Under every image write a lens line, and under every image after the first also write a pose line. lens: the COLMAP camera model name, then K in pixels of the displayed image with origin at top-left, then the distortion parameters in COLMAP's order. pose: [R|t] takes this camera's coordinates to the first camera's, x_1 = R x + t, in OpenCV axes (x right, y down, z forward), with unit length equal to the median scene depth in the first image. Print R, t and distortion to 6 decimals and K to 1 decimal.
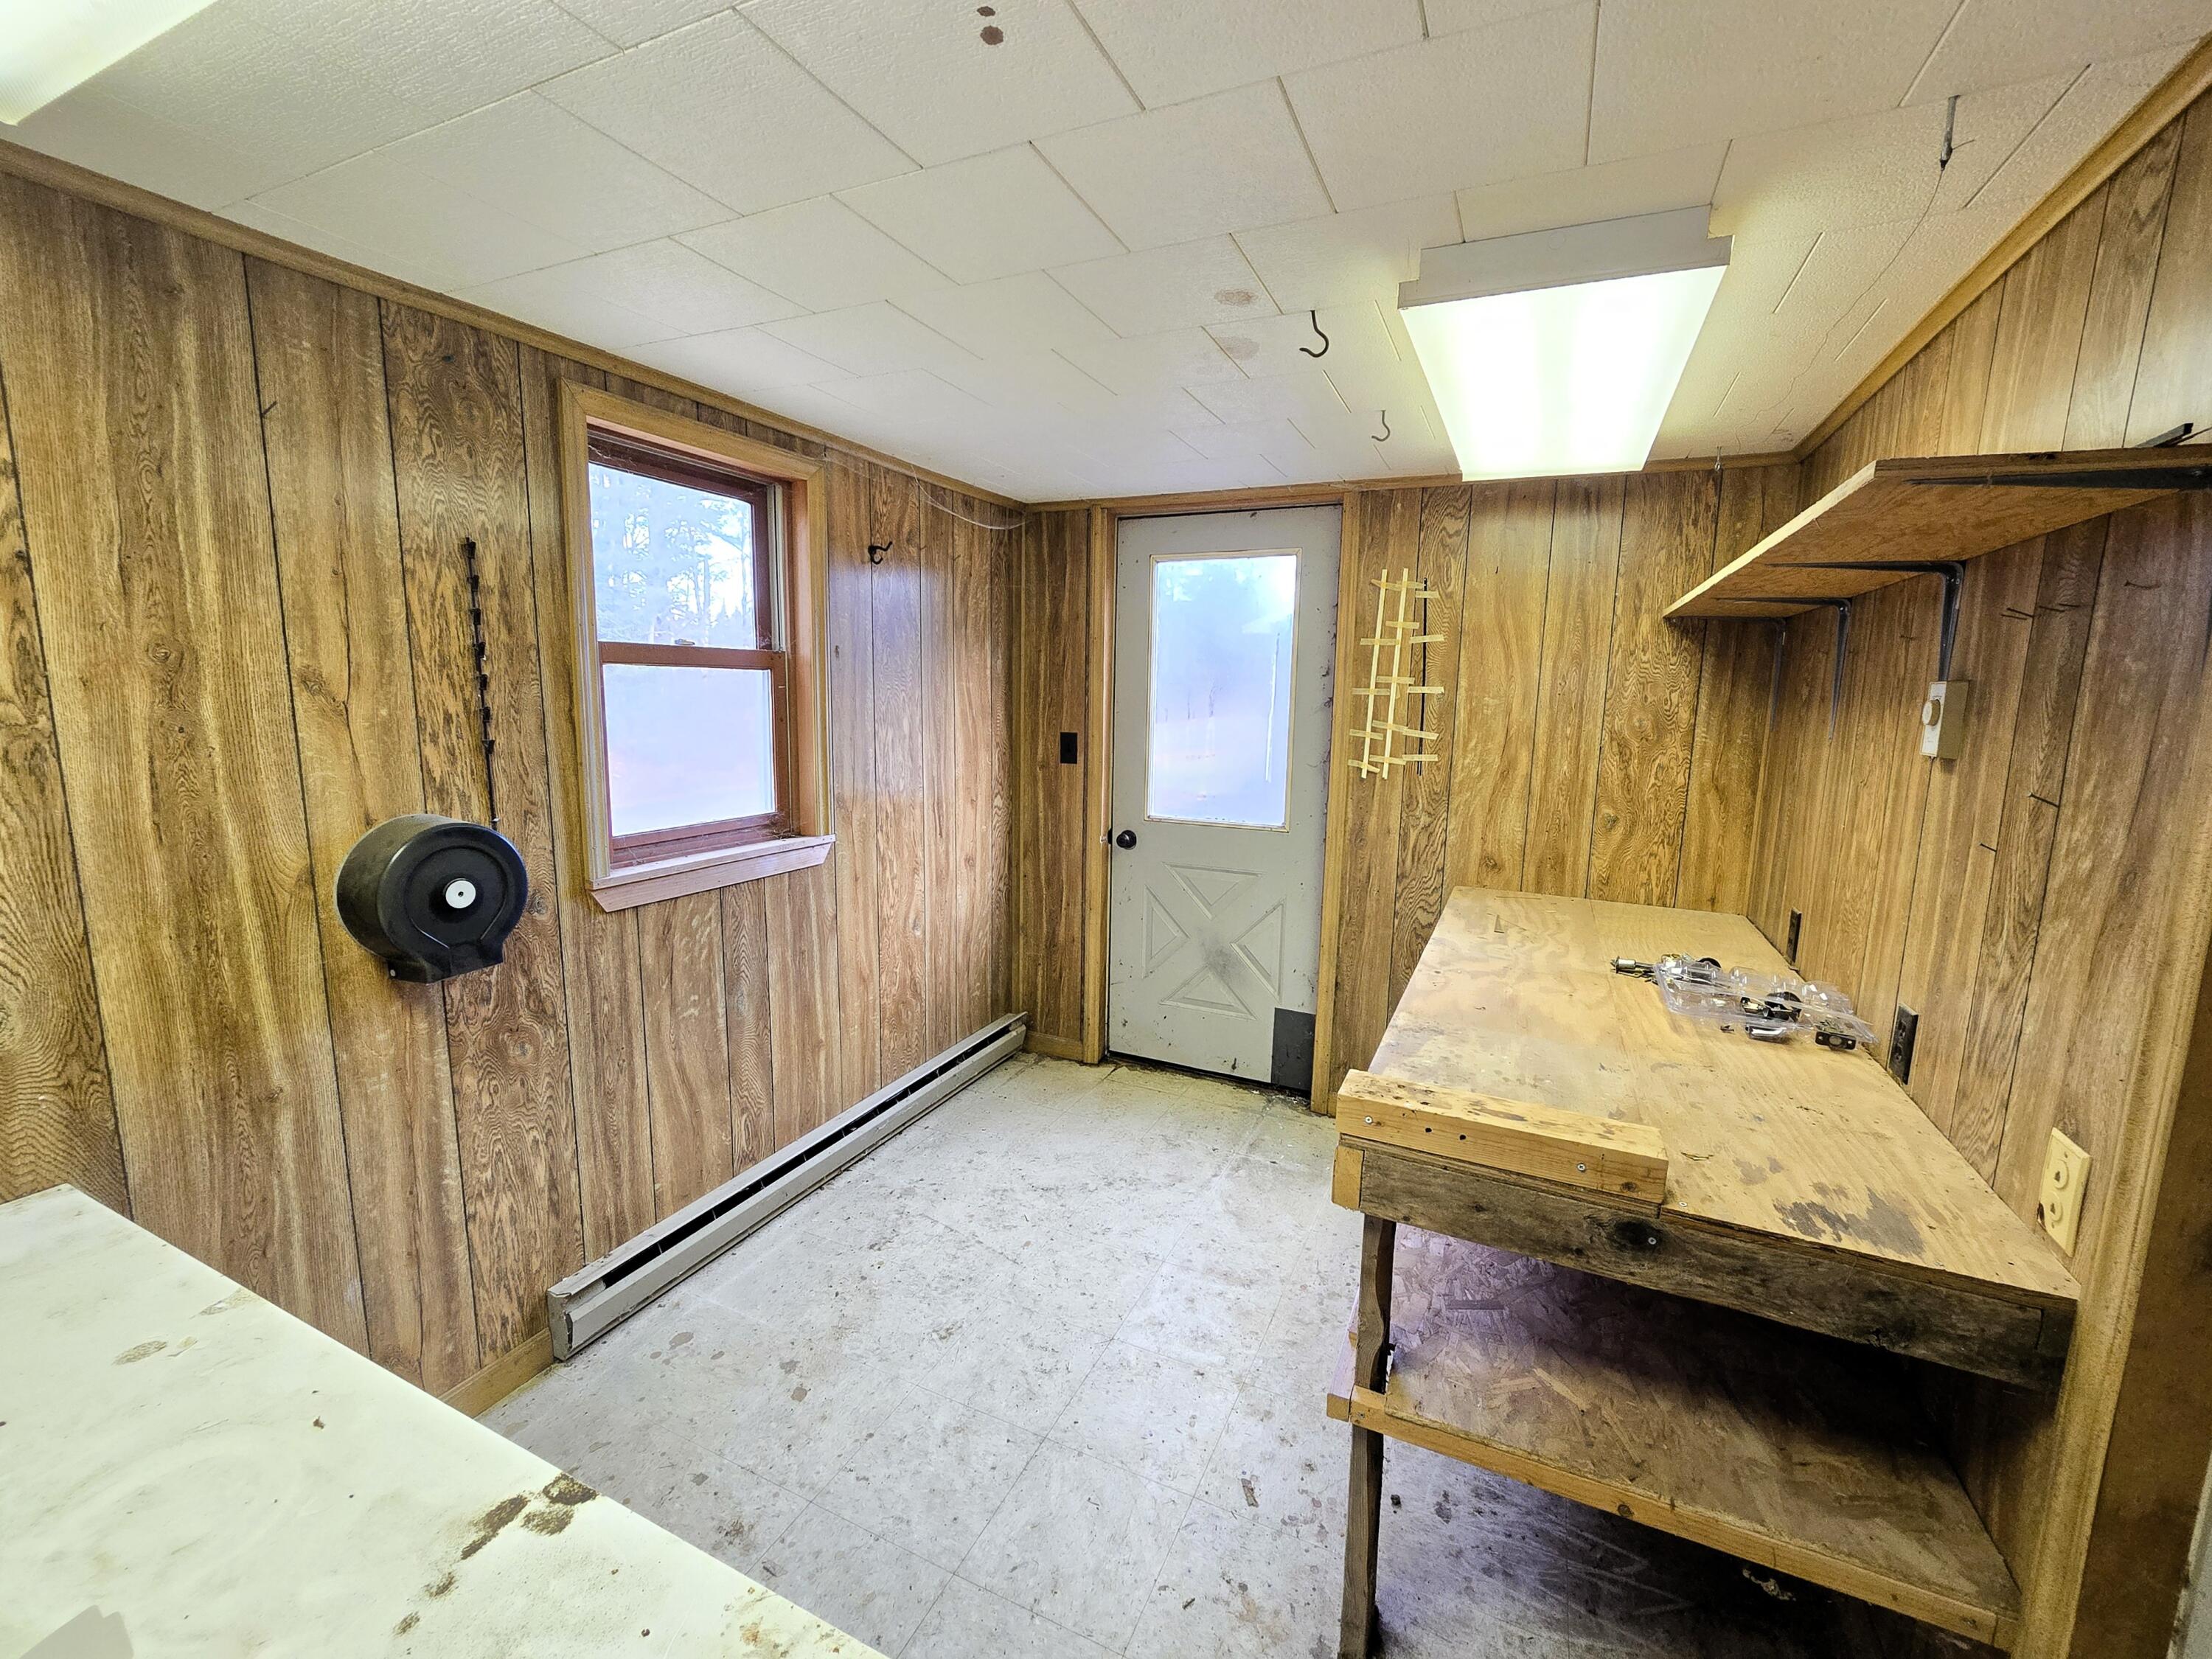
lens RADIAL K [[924.1, 0, 1118.8], [0, 924.1, 820.6], [0, 0, 1]] dist [-0.003353, -0.000325]
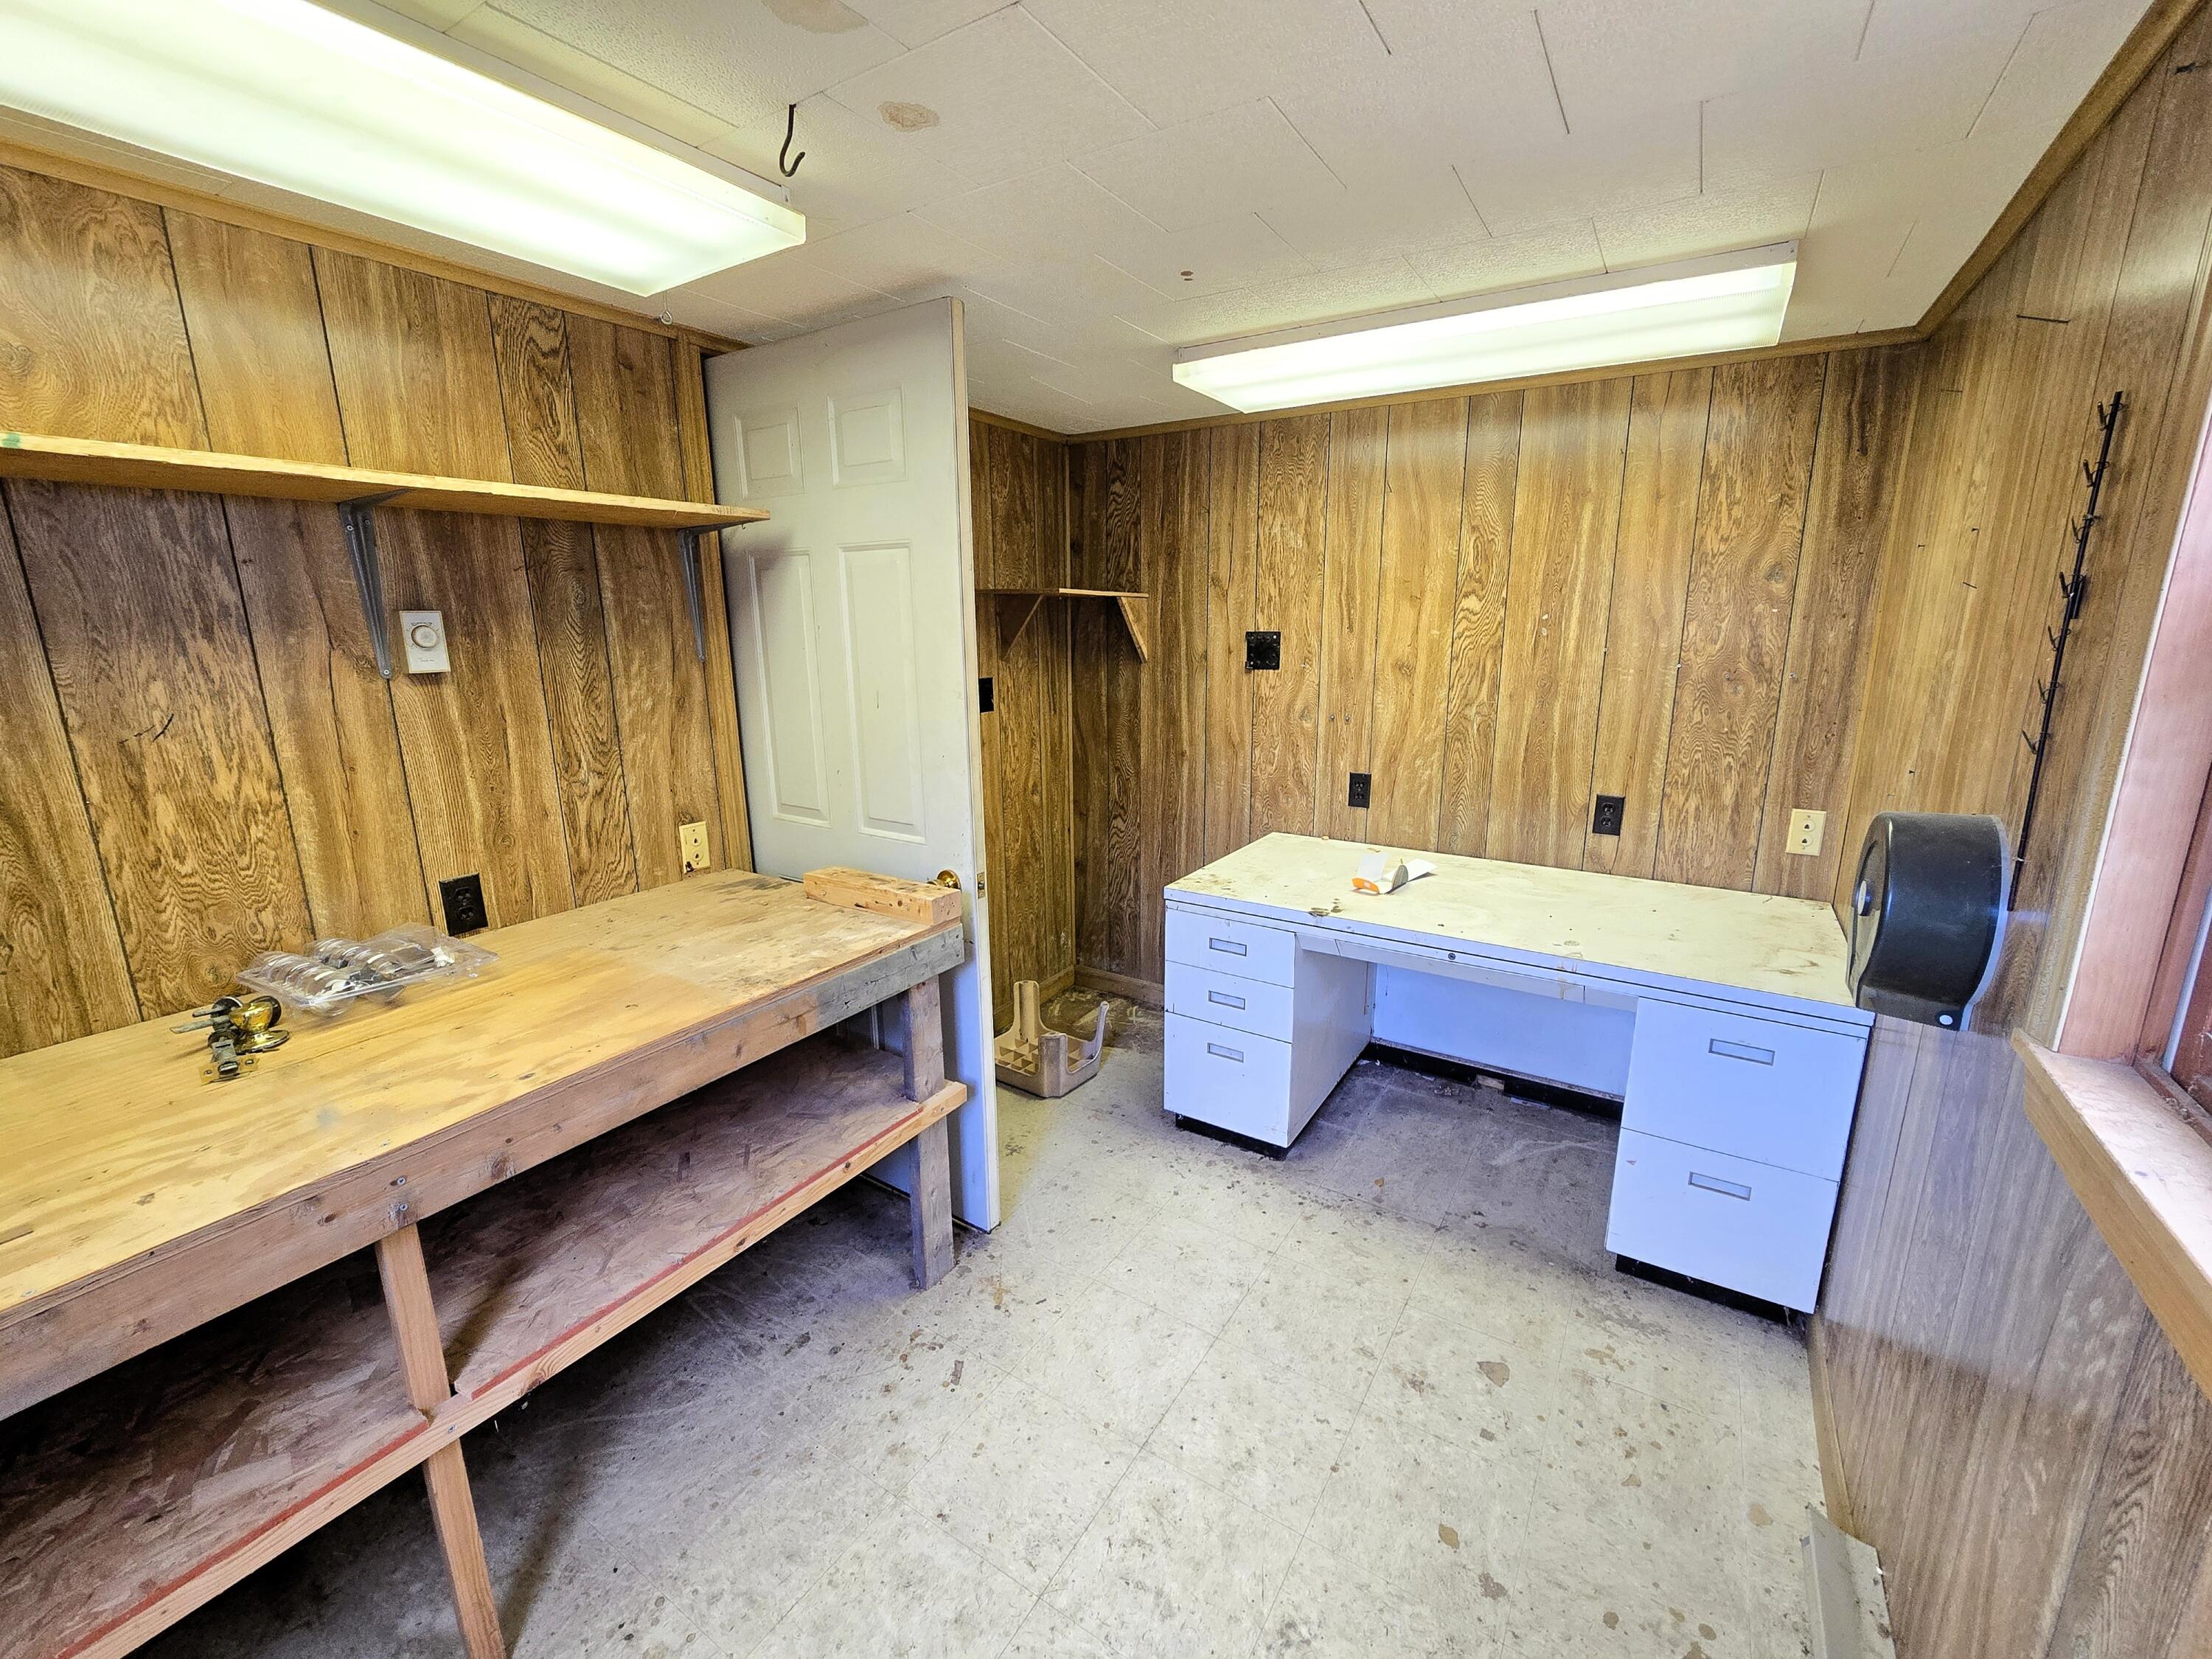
lens RADIAL K [[924.1, 0, 1118.8], [0, 924.1, 820.6], [0, 0, 1]] dist [-0.003353, -0.000325]
pose [[-0.991554, -0.041515, 0.122874, -0.170490], [0.004982, 0.934495, 0.355942, -0.294649], [-0.129602, 0.353547, -0.926395, 1.931844]]
